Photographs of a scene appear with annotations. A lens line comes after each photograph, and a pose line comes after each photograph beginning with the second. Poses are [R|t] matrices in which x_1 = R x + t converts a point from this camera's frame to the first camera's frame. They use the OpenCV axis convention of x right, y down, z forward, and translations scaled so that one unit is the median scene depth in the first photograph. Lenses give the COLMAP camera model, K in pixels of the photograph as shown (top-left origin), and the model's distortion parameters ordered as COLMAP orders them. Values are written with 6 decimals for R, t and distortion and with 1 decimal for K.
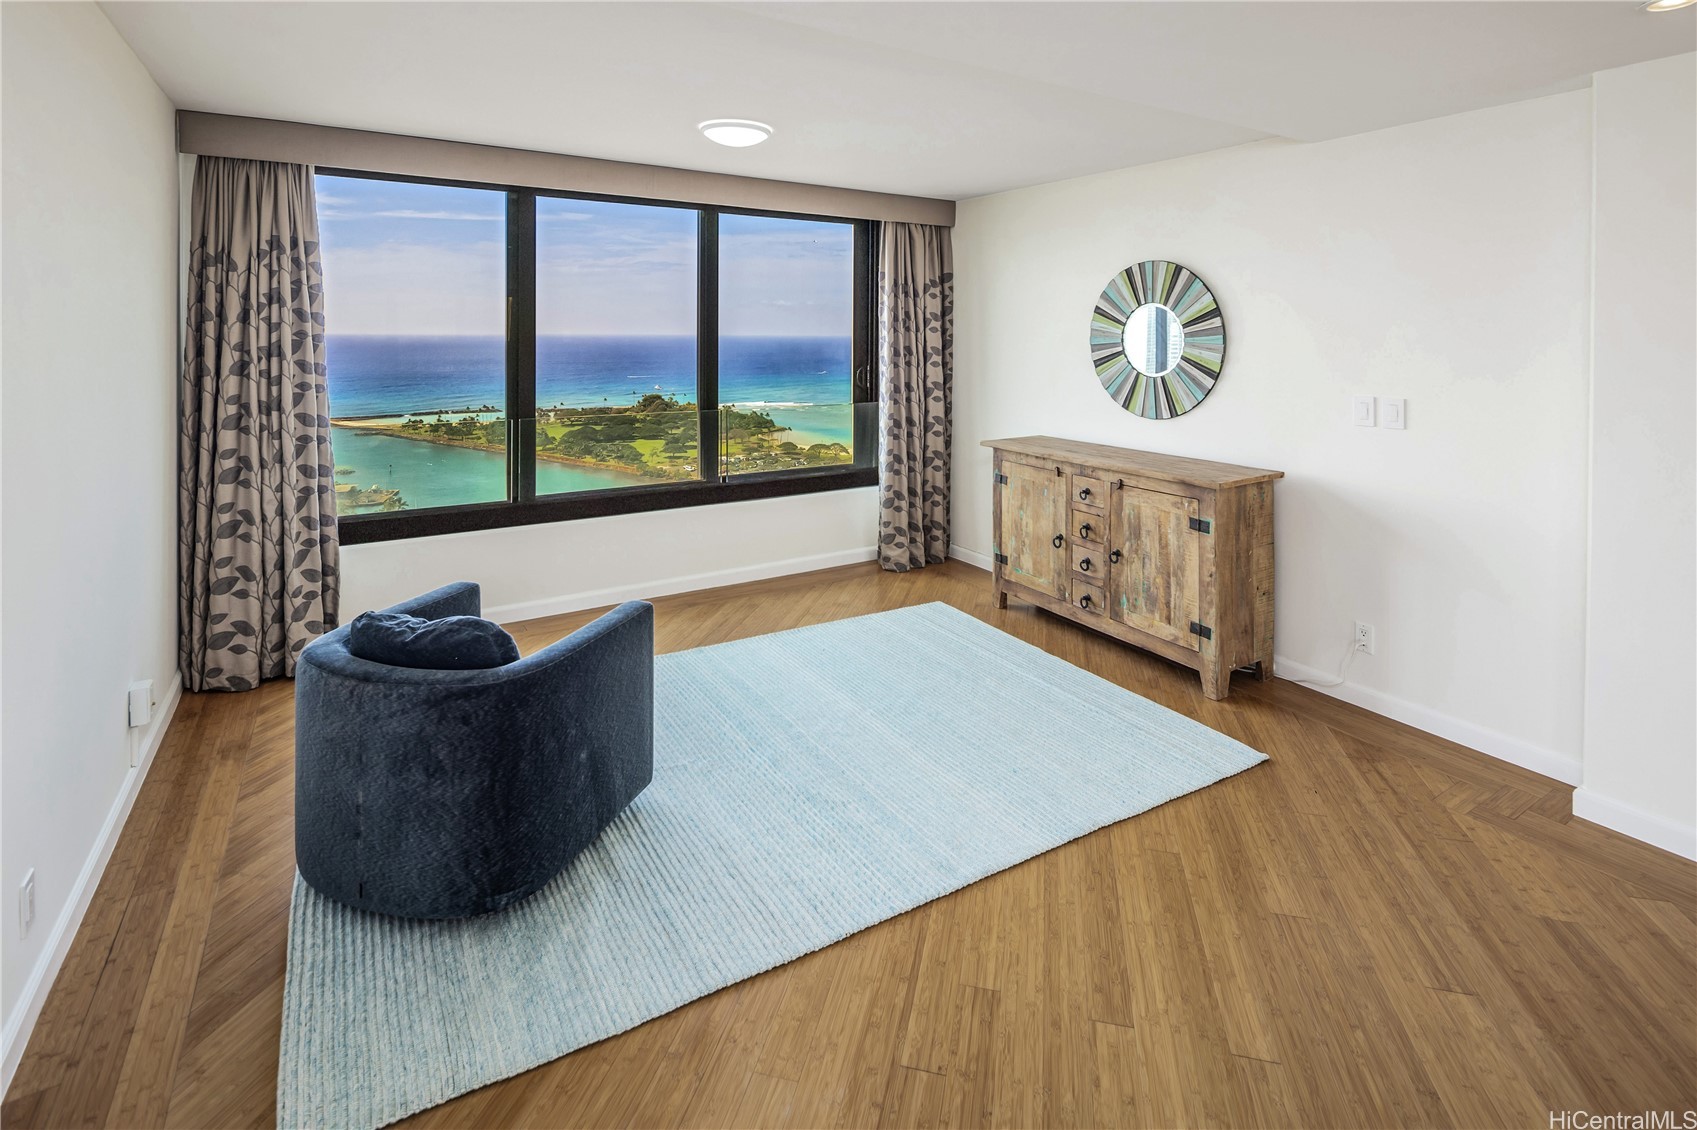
lens RADIAL K [[809.8, 0, 846.7], [0, 809.8, 569.3], [0, 0, 1]] dist [0.002113, -0.002490]
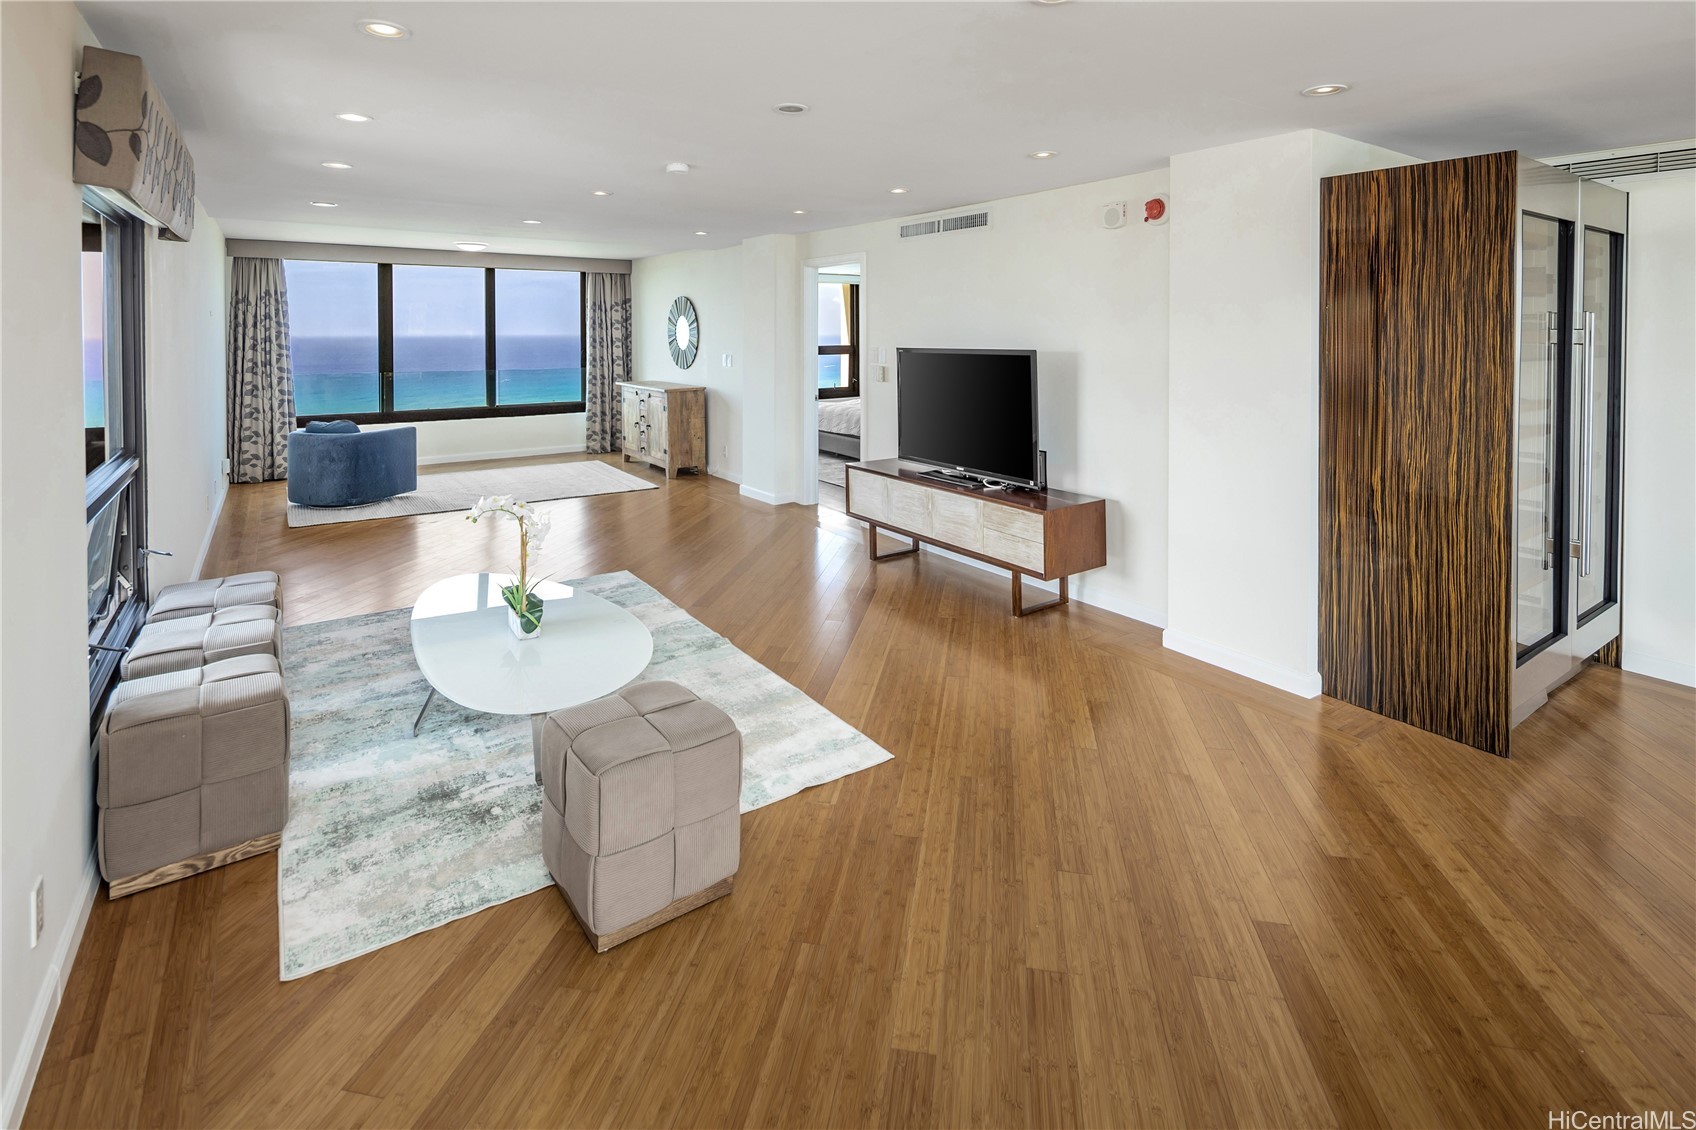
lens RADIAL K [[809.3, 0, 843.2], [0, 809.3, 555.4], [0, 0, 1]] dist [0.002113, -0.002490]
pose [[0.998912, -0.019595, 0.042320, 0.814113], [0.020338, 0.999645, -0.017191, 0.414573], [-0.041968, 0.018033, 0.998956, -1.349903]]
